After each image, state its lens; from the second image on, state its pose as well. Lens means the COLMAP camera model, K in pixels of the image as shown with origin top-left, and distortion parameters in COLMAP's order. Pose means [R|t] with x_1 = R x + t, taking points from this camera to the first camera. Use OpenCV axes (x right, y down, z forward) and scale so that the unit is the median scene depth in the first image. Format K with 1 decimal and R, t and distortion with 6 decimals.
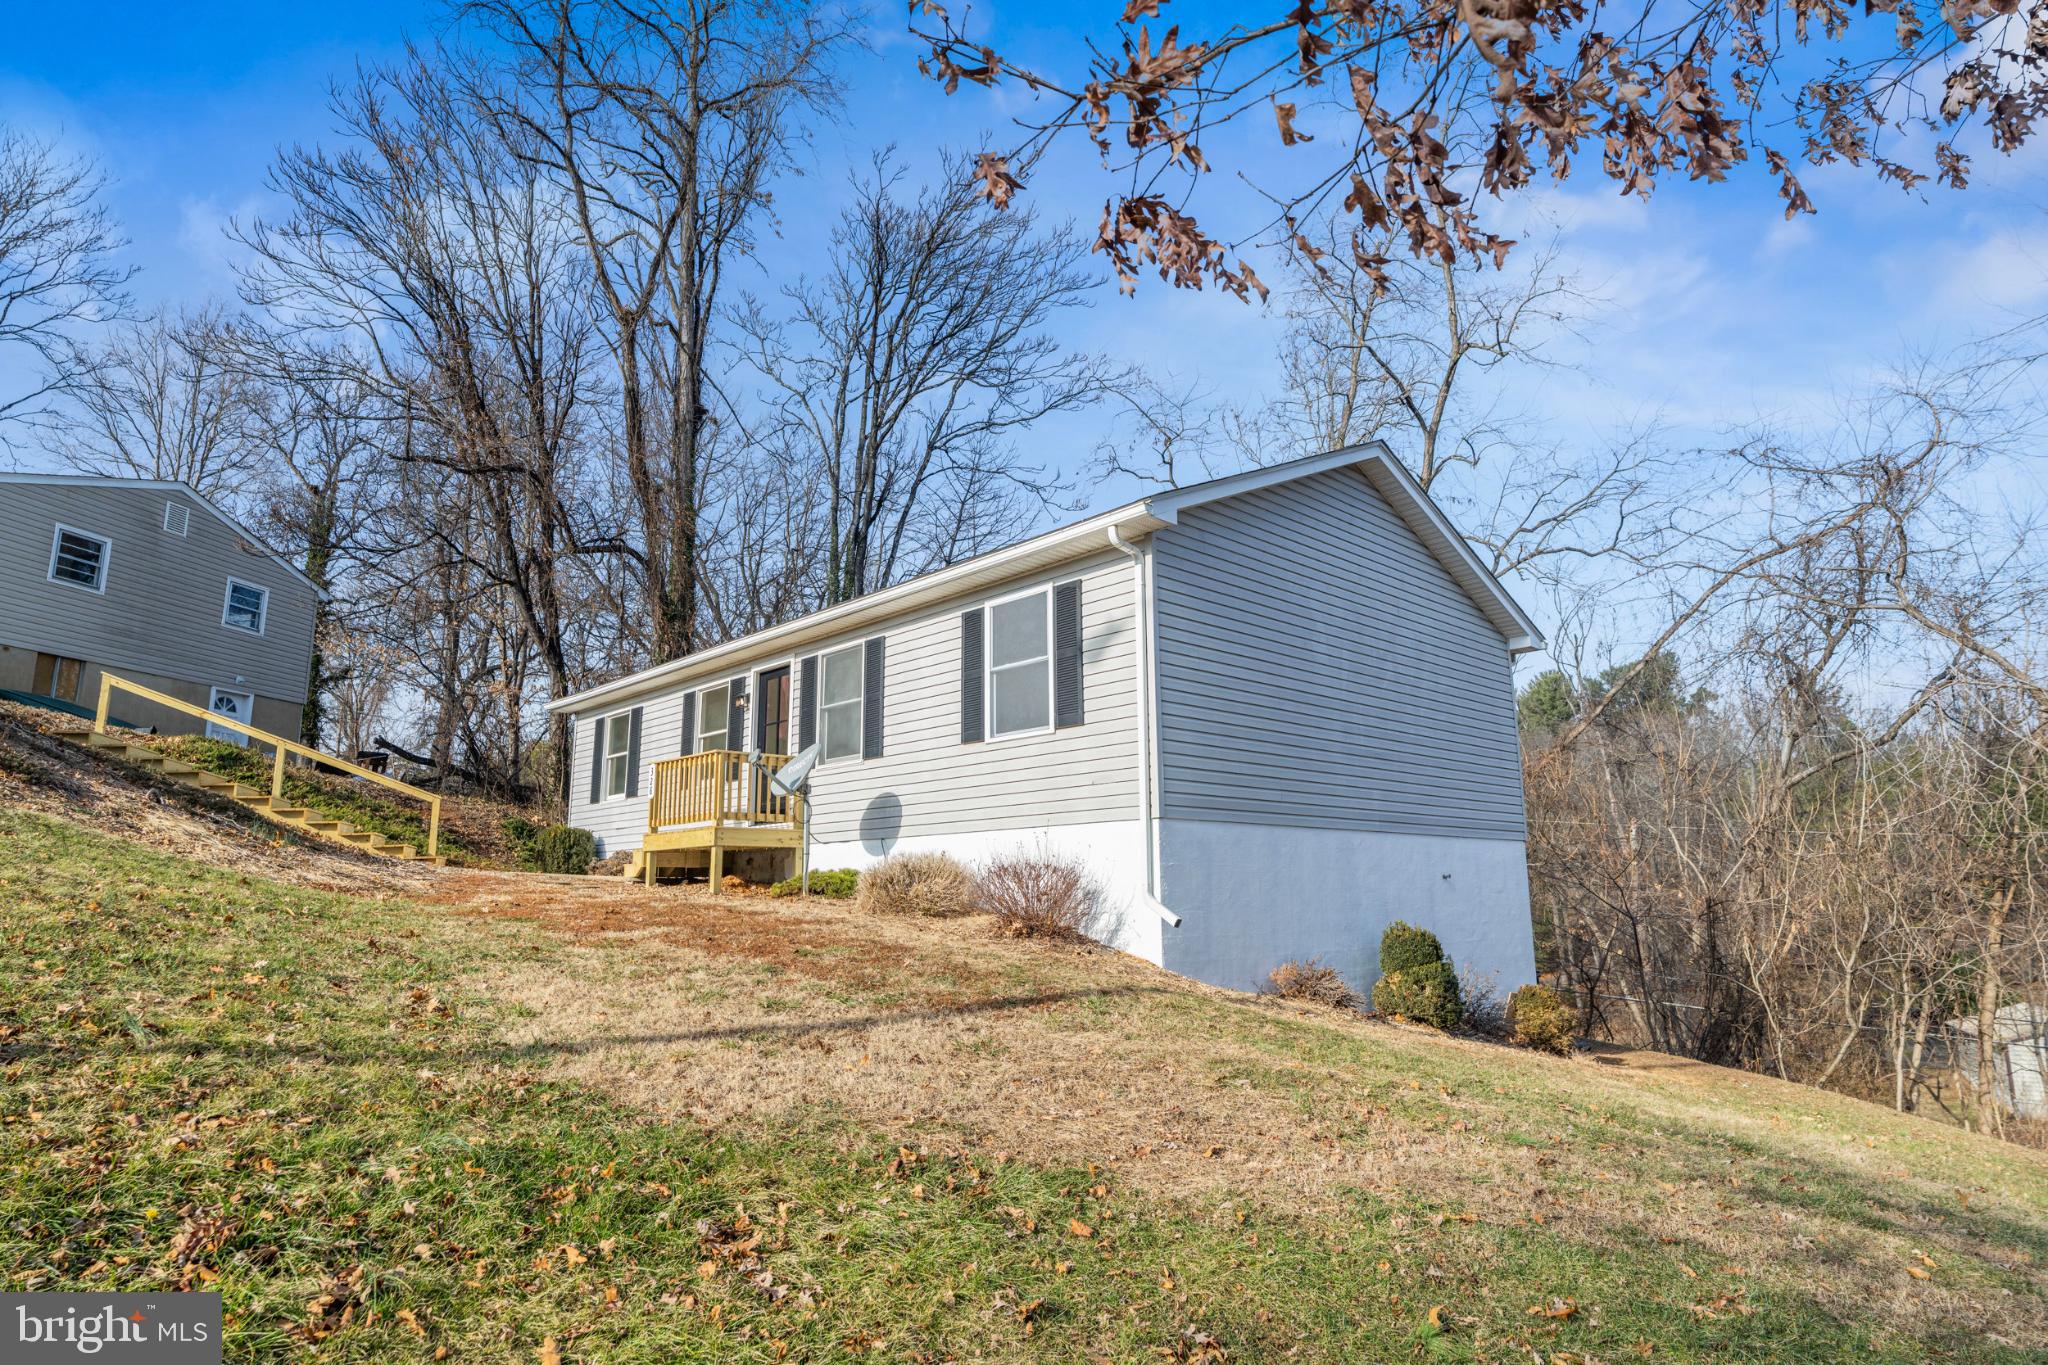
lens RADIAL K [[1109.1, 0, 1036.5], [0, 1109.1, 676.0], [0, 0, 1]] dist [-0.001646, -0.000820]
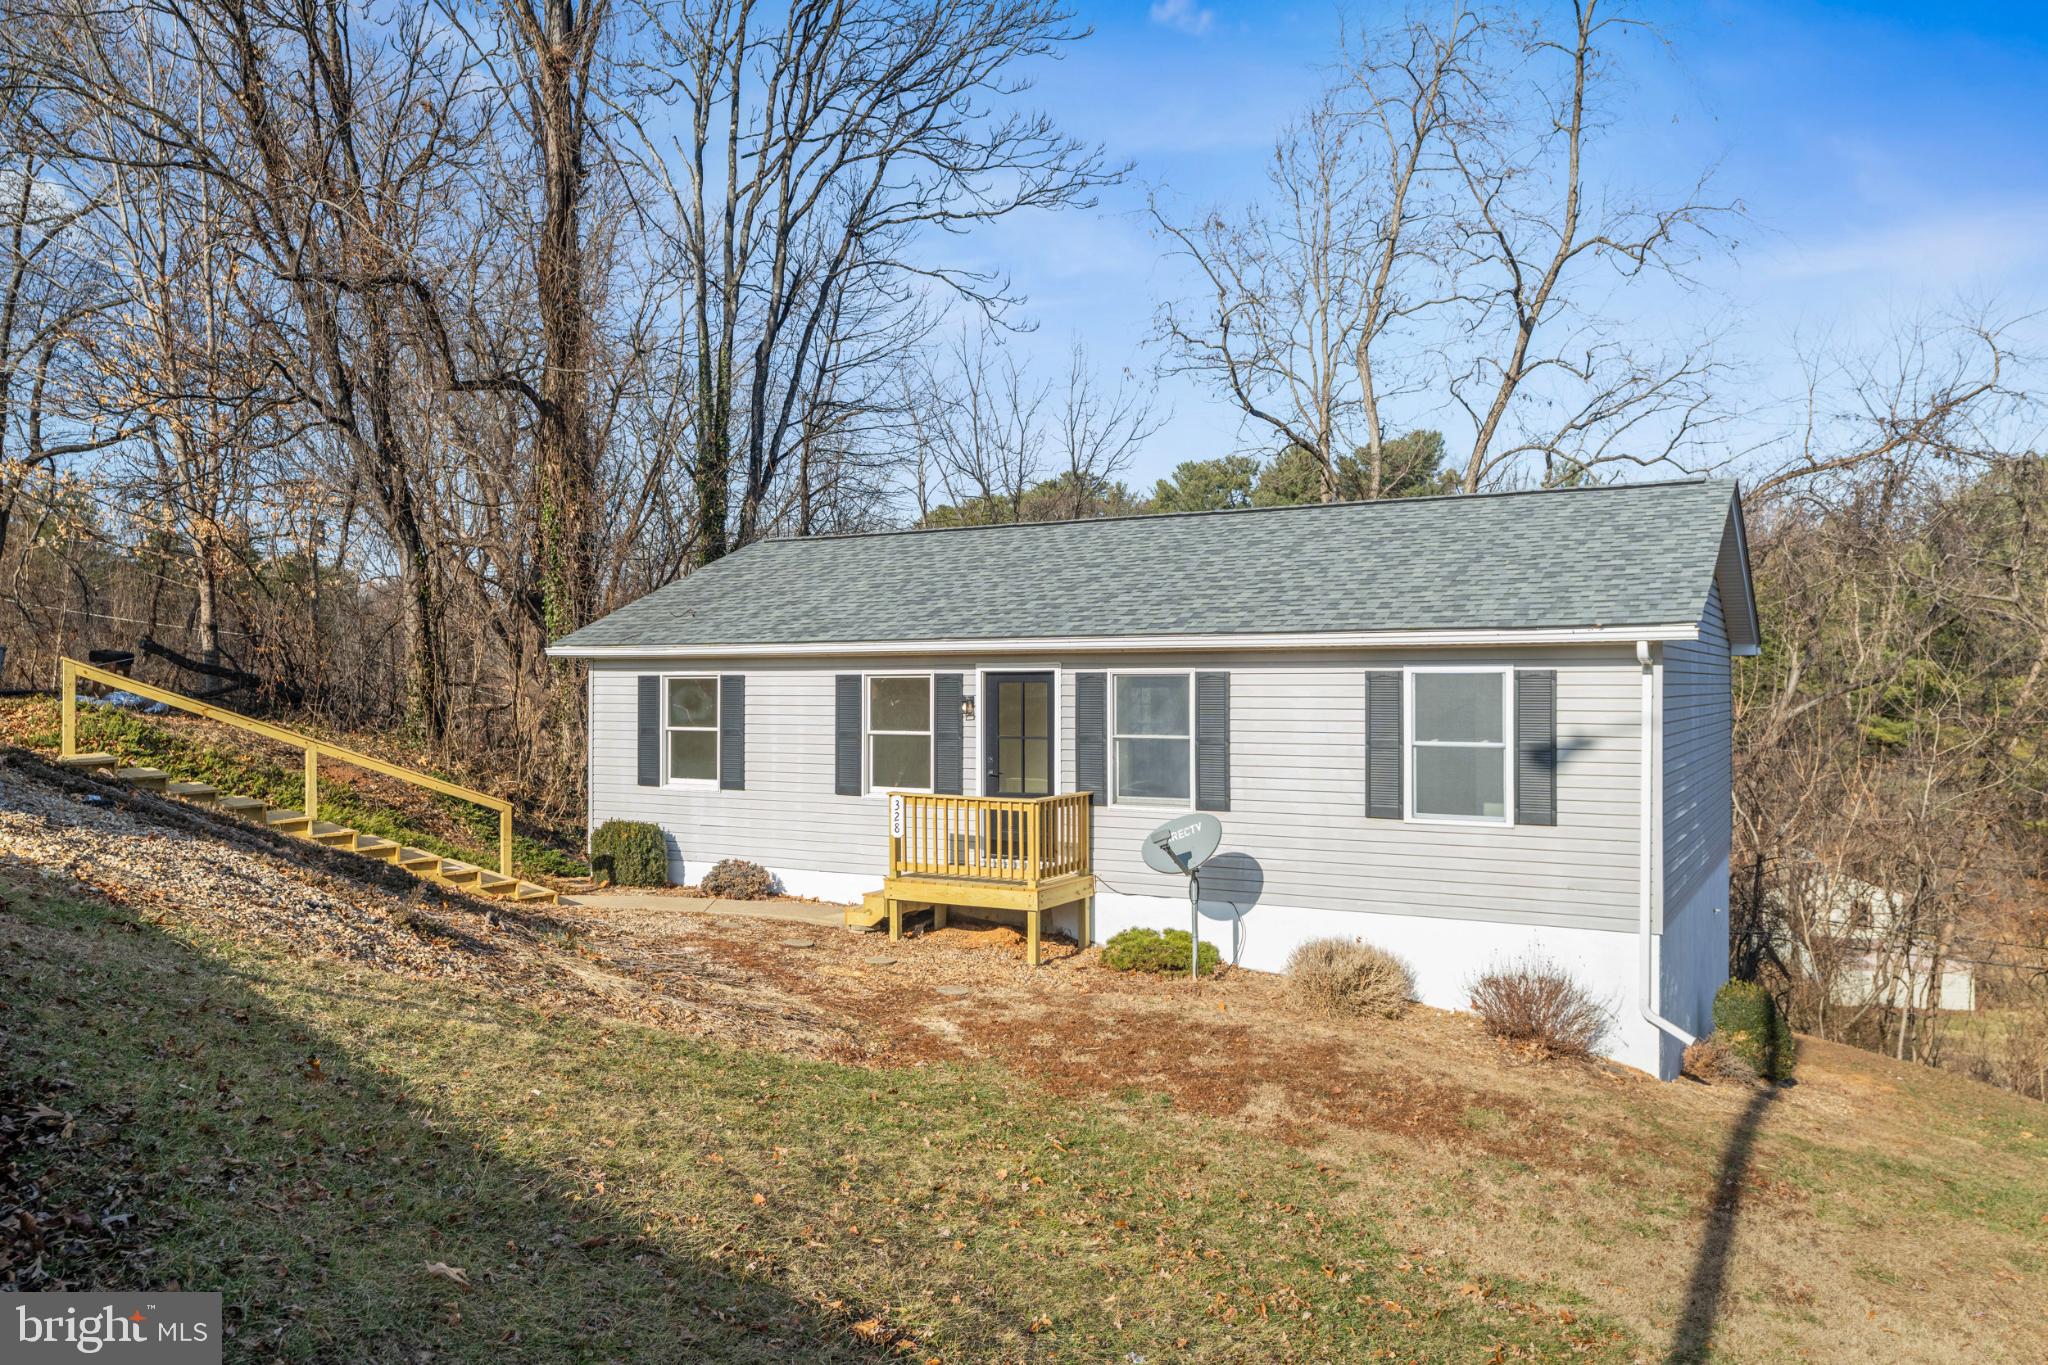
lens RADIAL K [[1411.3, 0, 1024.0], [0, 1411.3, 682.5], [0, 0, 1]] dist [-0.004450, 0.000770]
pose [[0.961295, 0.005908, 0.275459, -0.602732], [-0.059316, 0.980764, 0.185966, -0.227268], [-0.269061, -0.195107, 0.943154, -0.005448]]
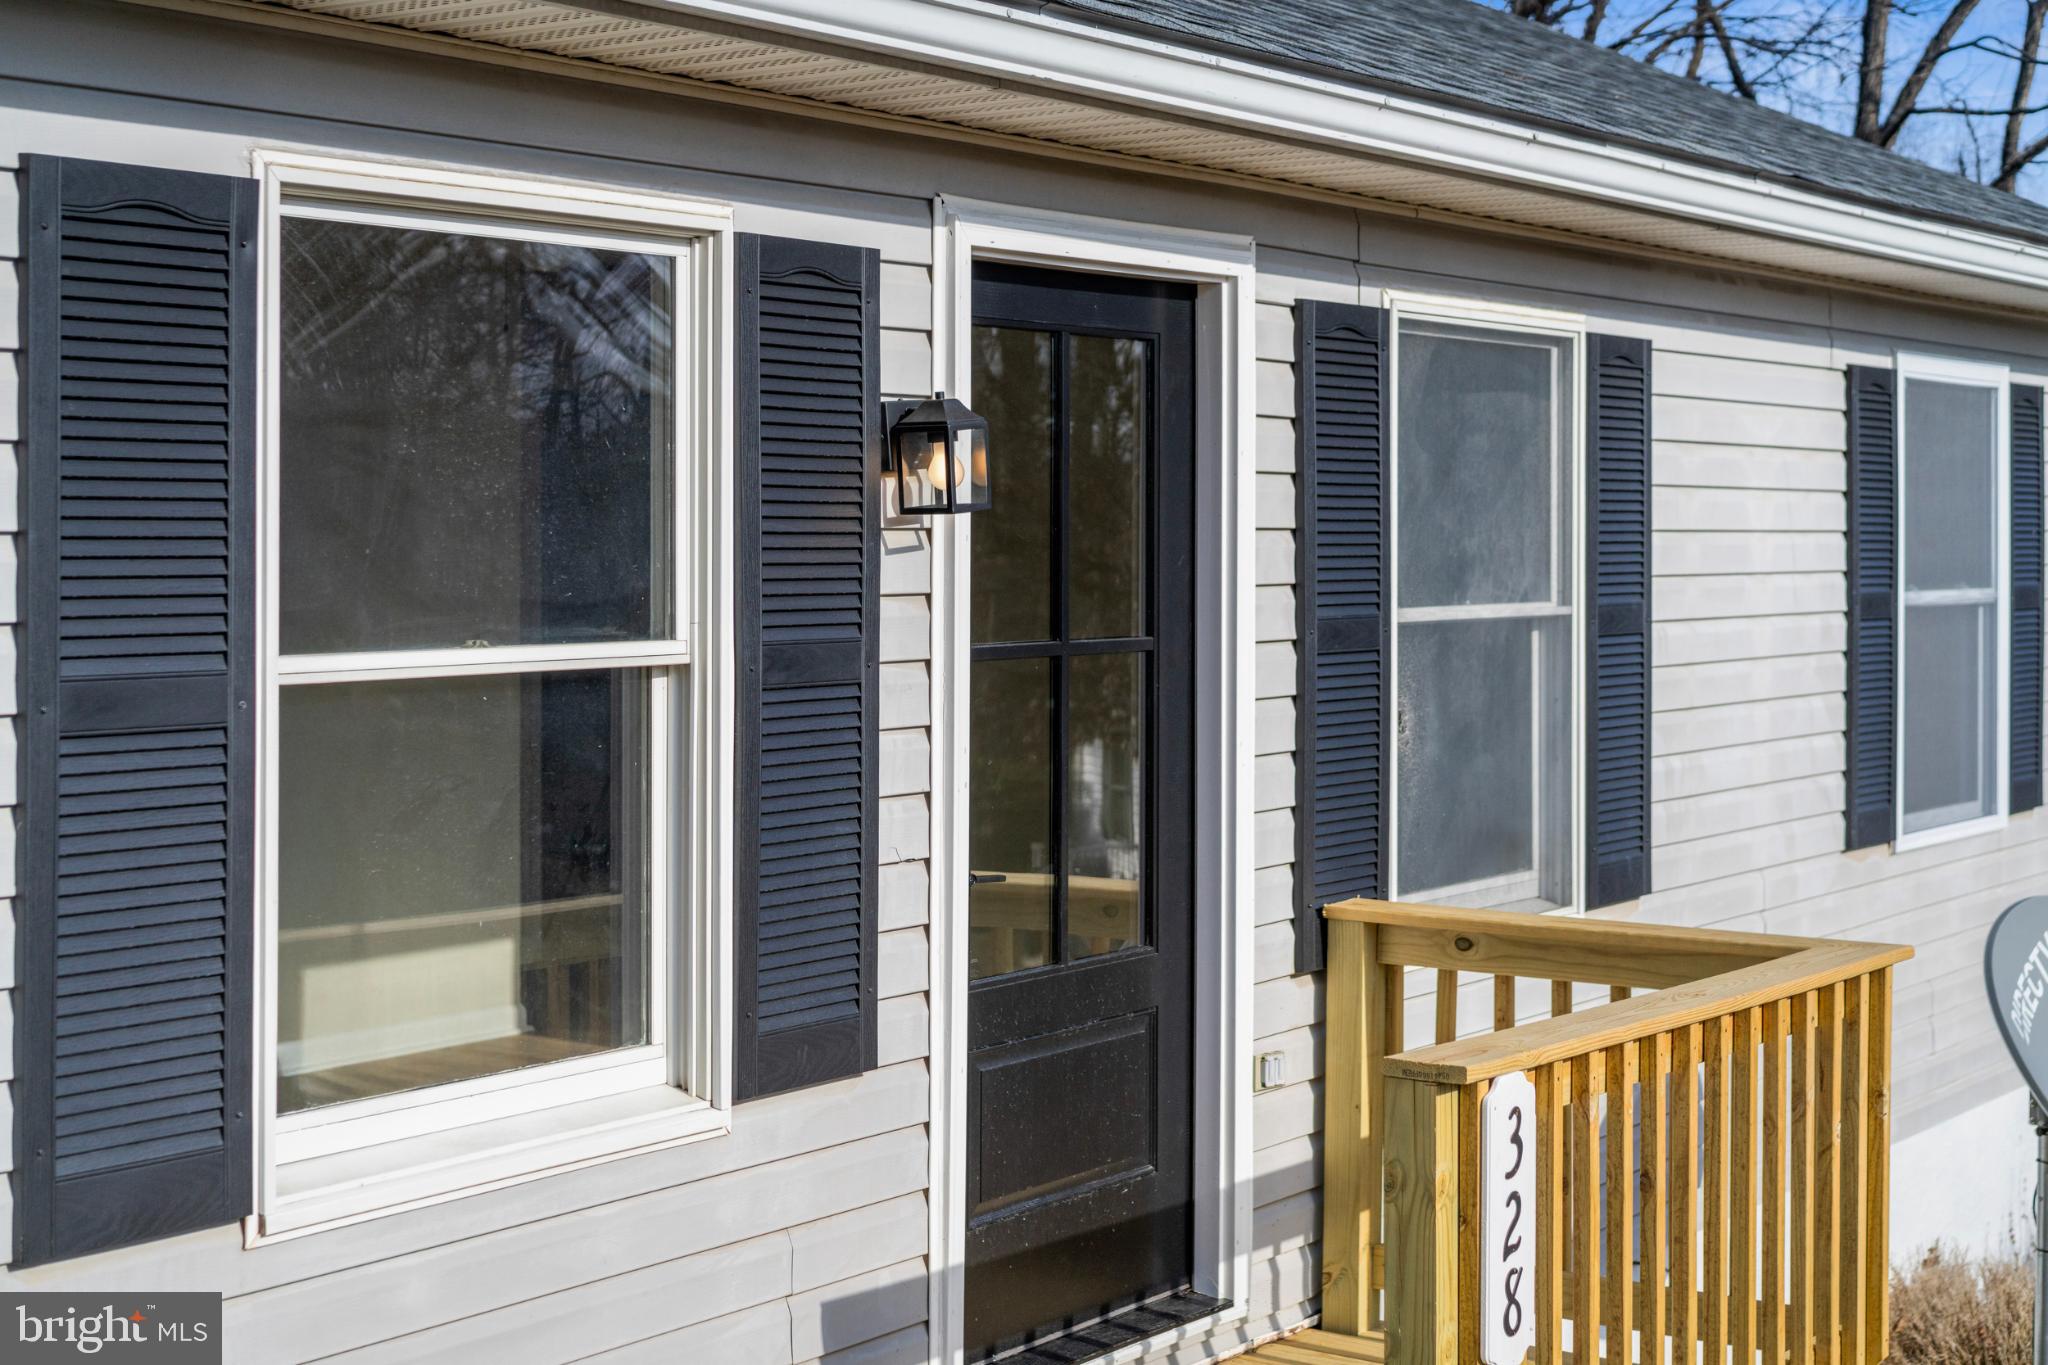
lens RADIAL K [[3359.6, 0, 1024.0], [0, 3359.6, 682.5], [0, 0, 1]] dist [0.017962, 0.013596]
pose [[-0.204214, -0.033820, 0.978342, -0.764718], [-0.189612, 0.981843, -0.005638, 0.056974], [-0.960387, -0.186657, -0.206919, 1.252201]]
